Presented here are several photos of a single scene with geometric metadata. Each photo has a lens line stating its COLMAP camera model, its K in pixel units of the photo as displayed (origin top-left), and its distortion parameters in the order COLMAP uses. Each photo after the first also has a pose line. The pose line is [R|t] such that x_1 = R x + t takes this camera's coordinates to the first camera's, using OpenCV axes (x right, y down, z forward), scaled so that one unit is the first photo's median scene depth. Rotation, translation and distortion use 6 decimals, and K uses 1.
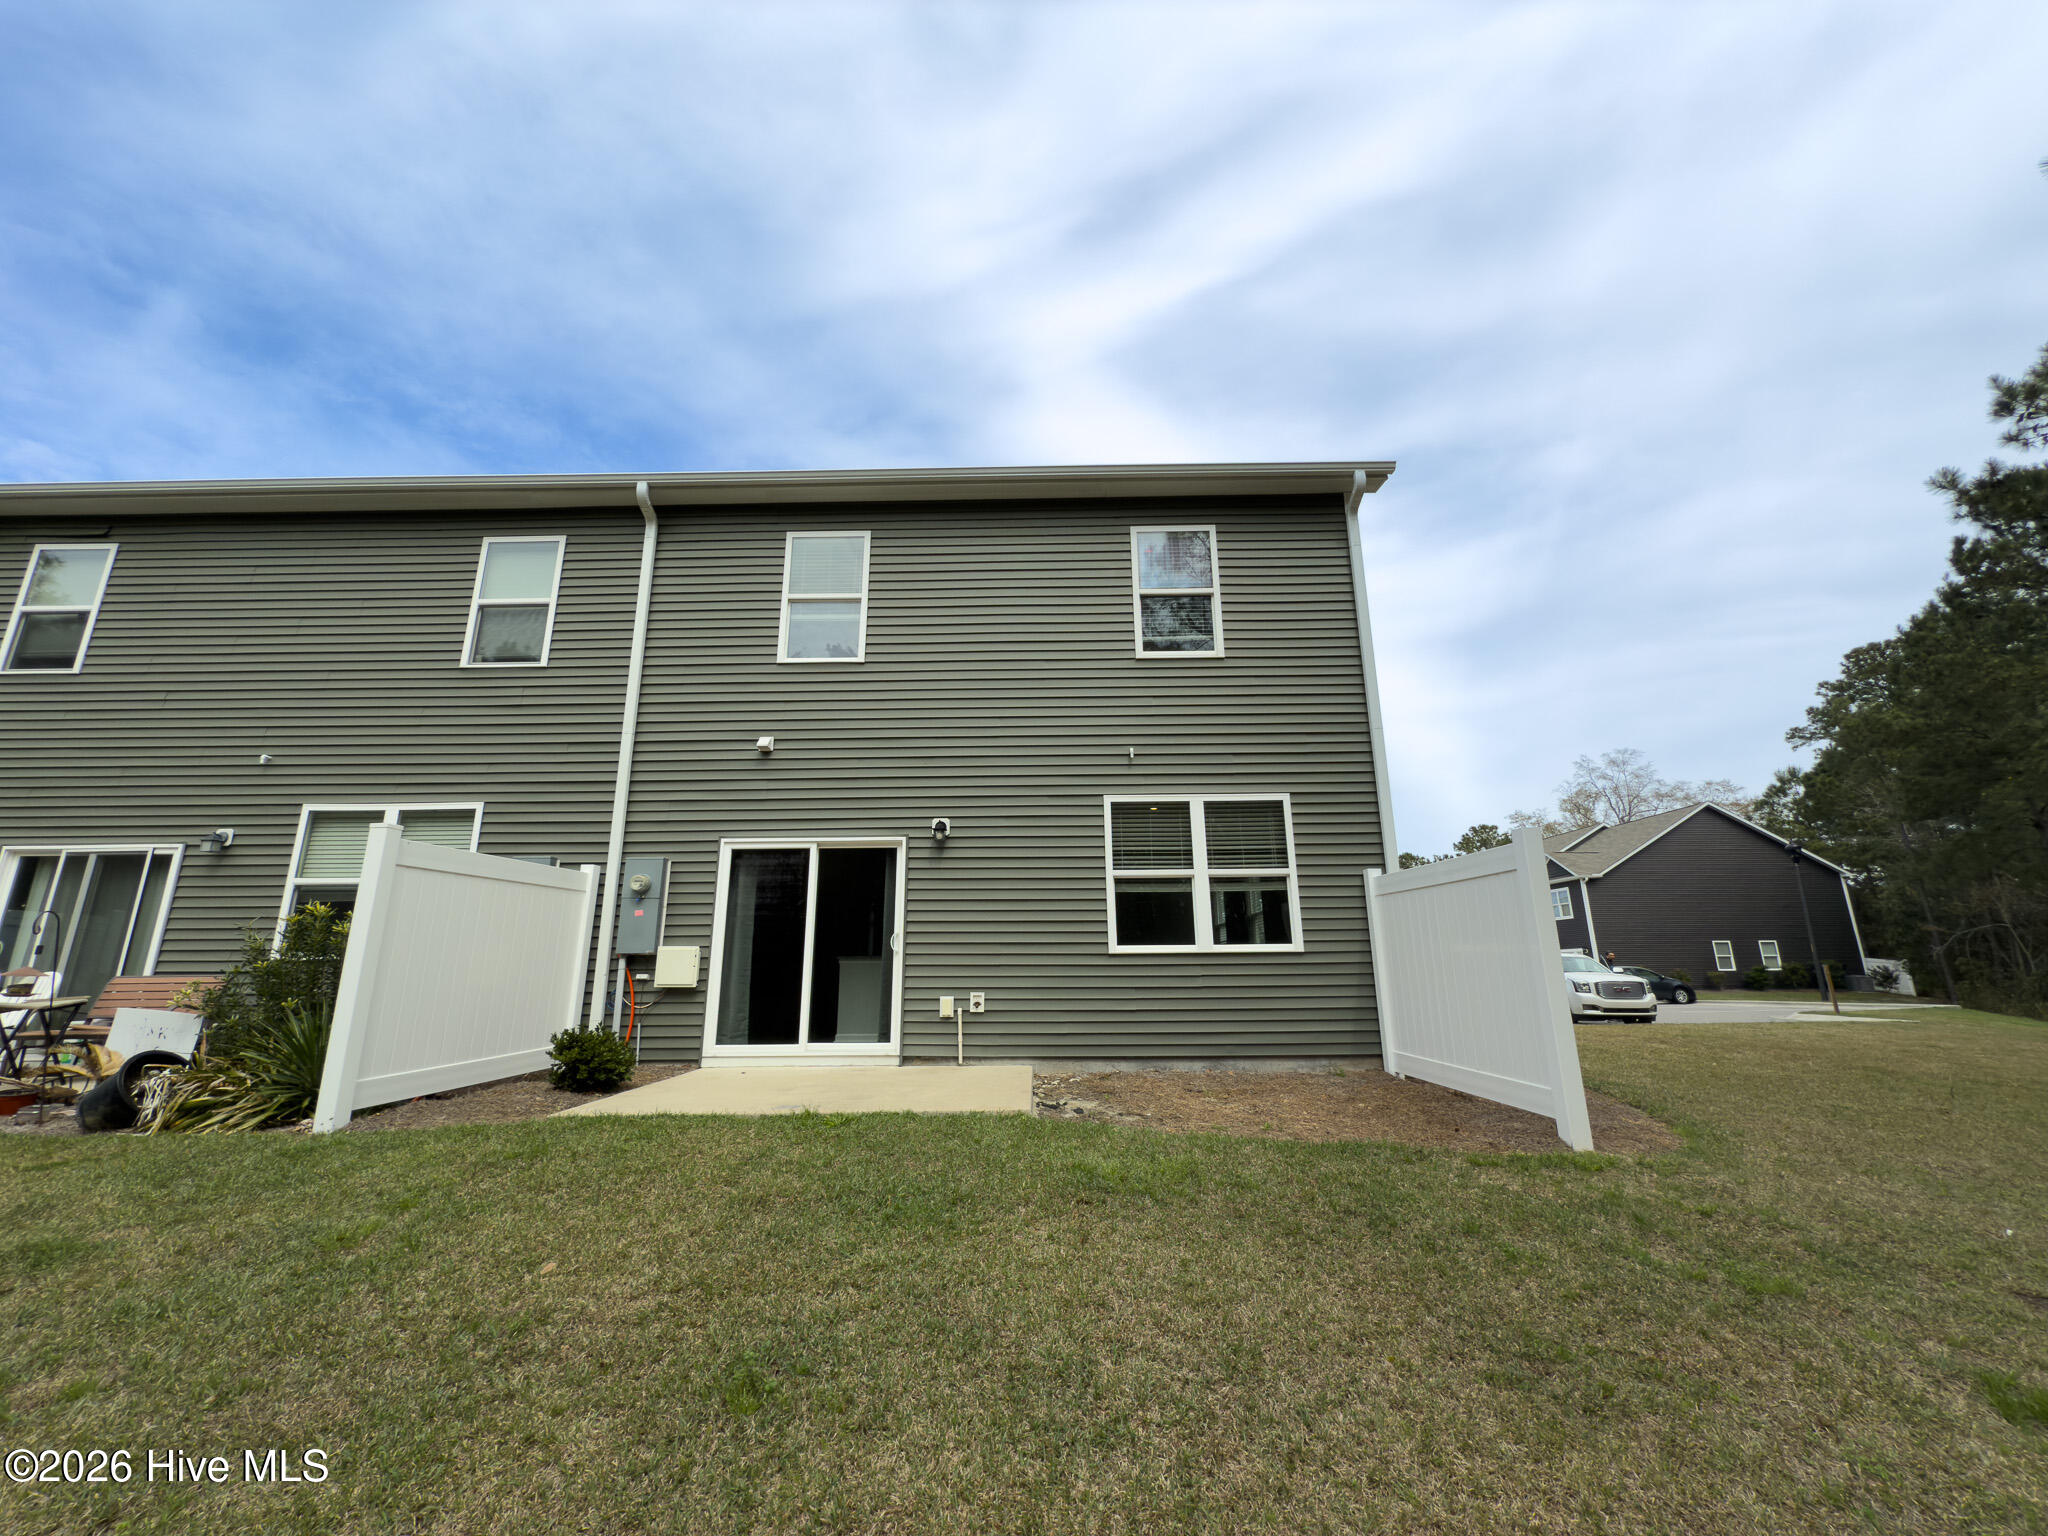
lens RADIAL K [[799.6, 0, 1022.2], [0, 799.6, 781.6], [0, 0, 1]] dist [0.000460, 0.000022]
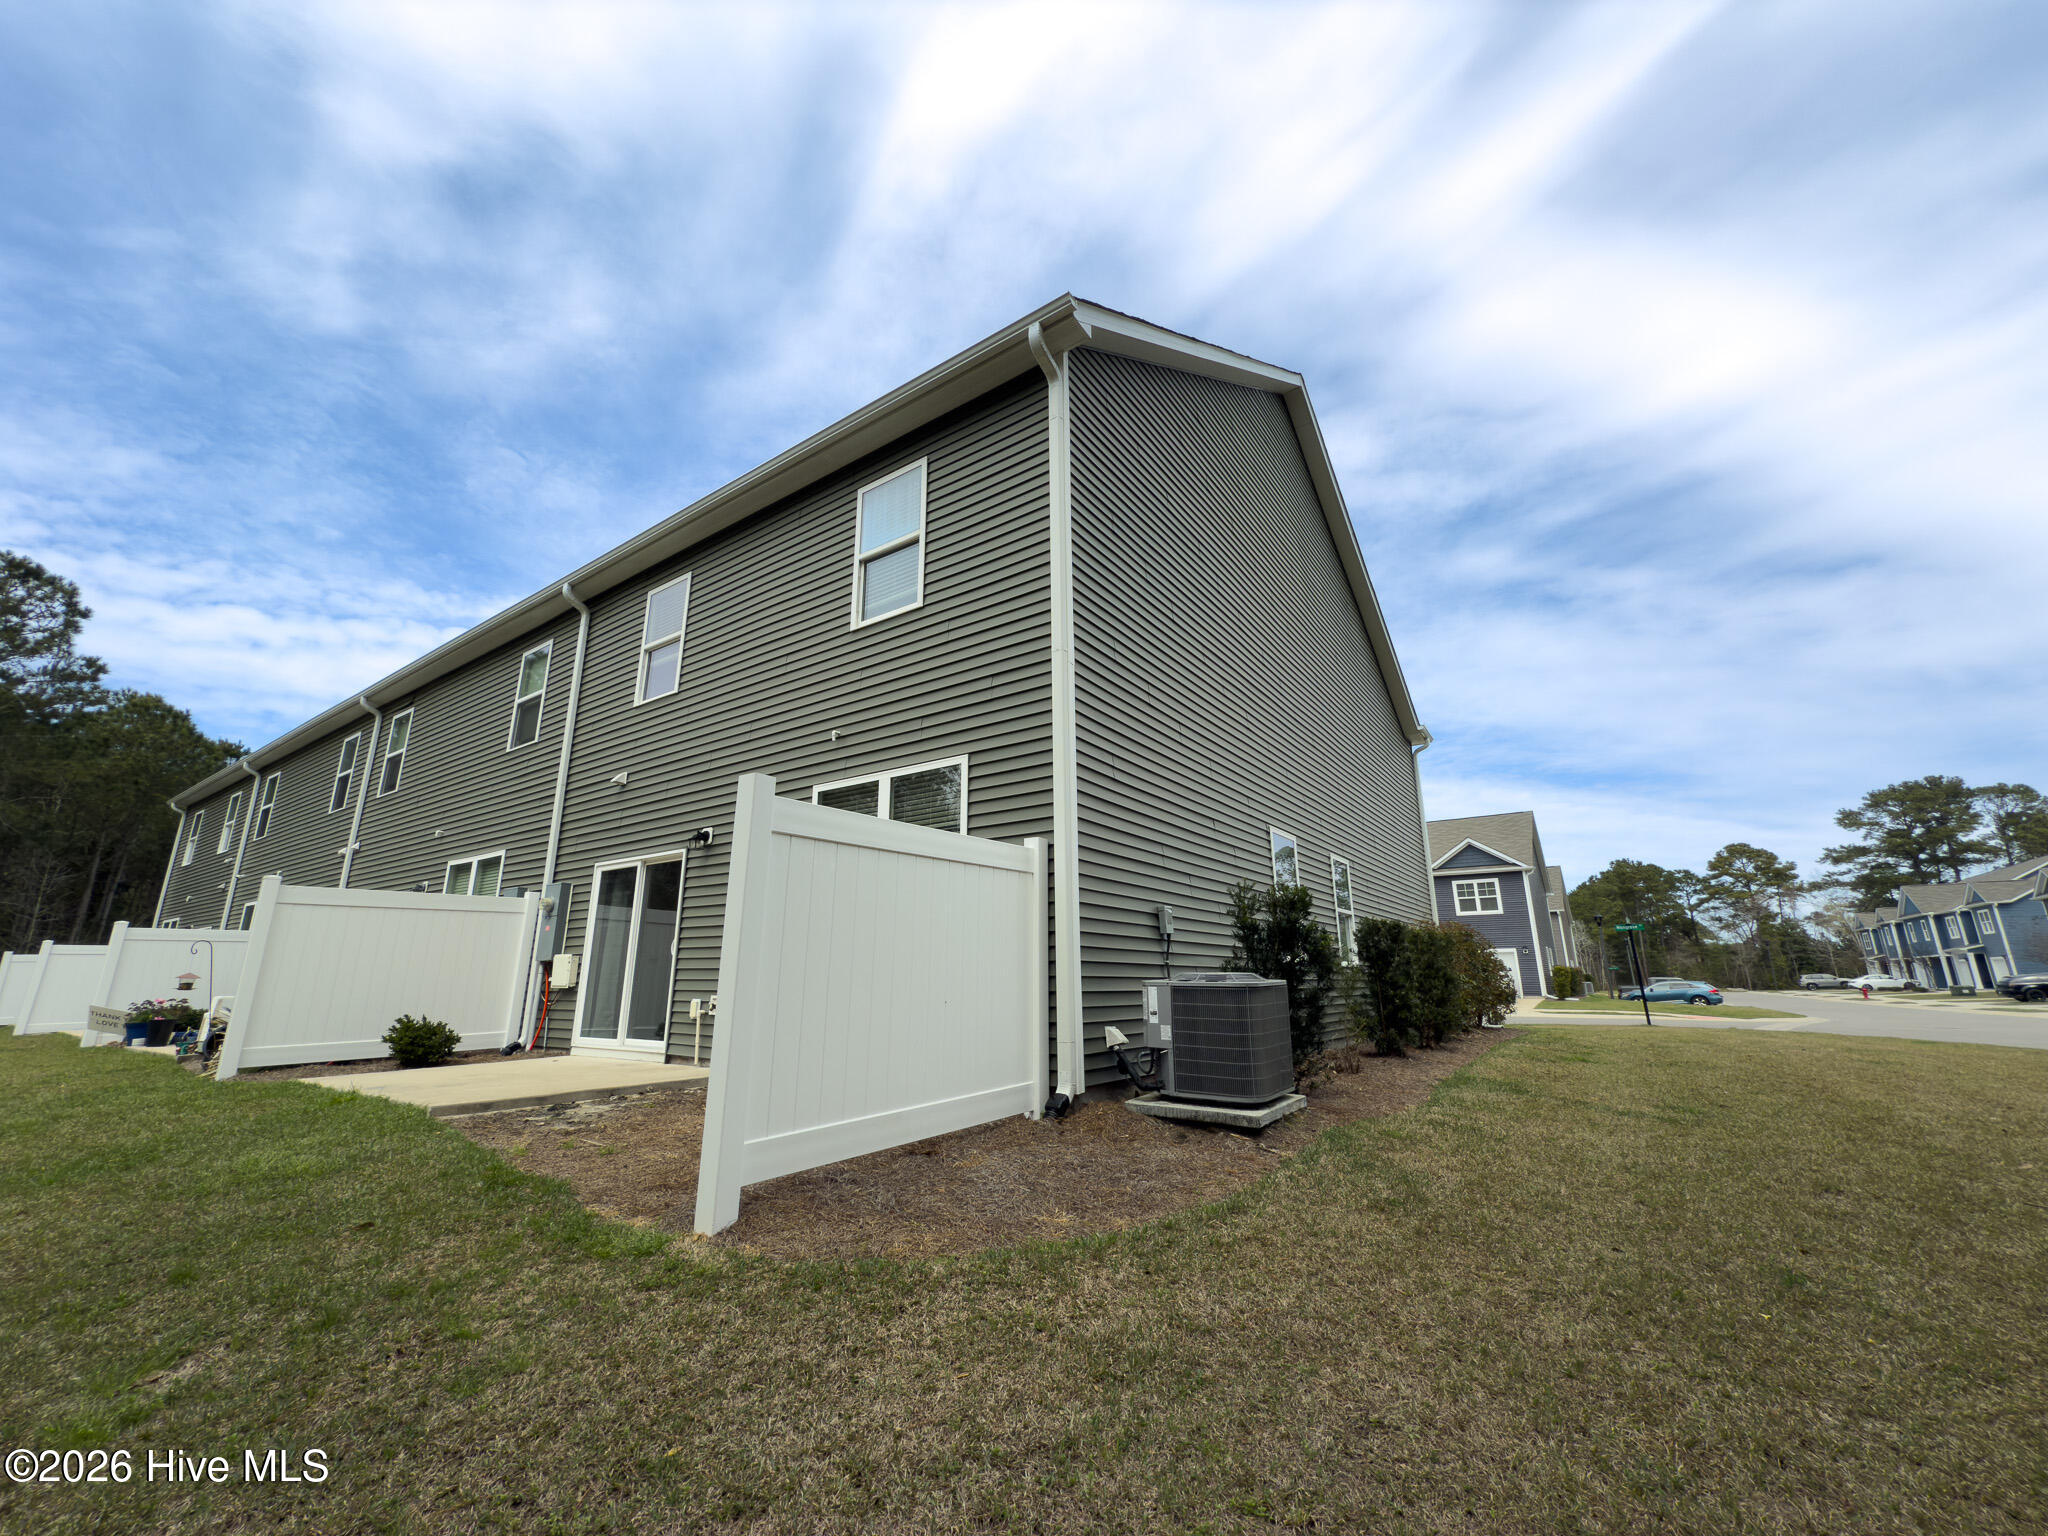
lens RADIAL K [[815.6, 0, 1023.8], [0, 815.6, 765.5], [0, 0, 1]] dist [0.000460, 0.000110]
pose [[0.821736, -0.142963, -0.551645, 0.843433], [0.135221, 0.989290, -0.054955, 0.079887], [0.553593, -0.029436, 0.832267, 0.342933]]
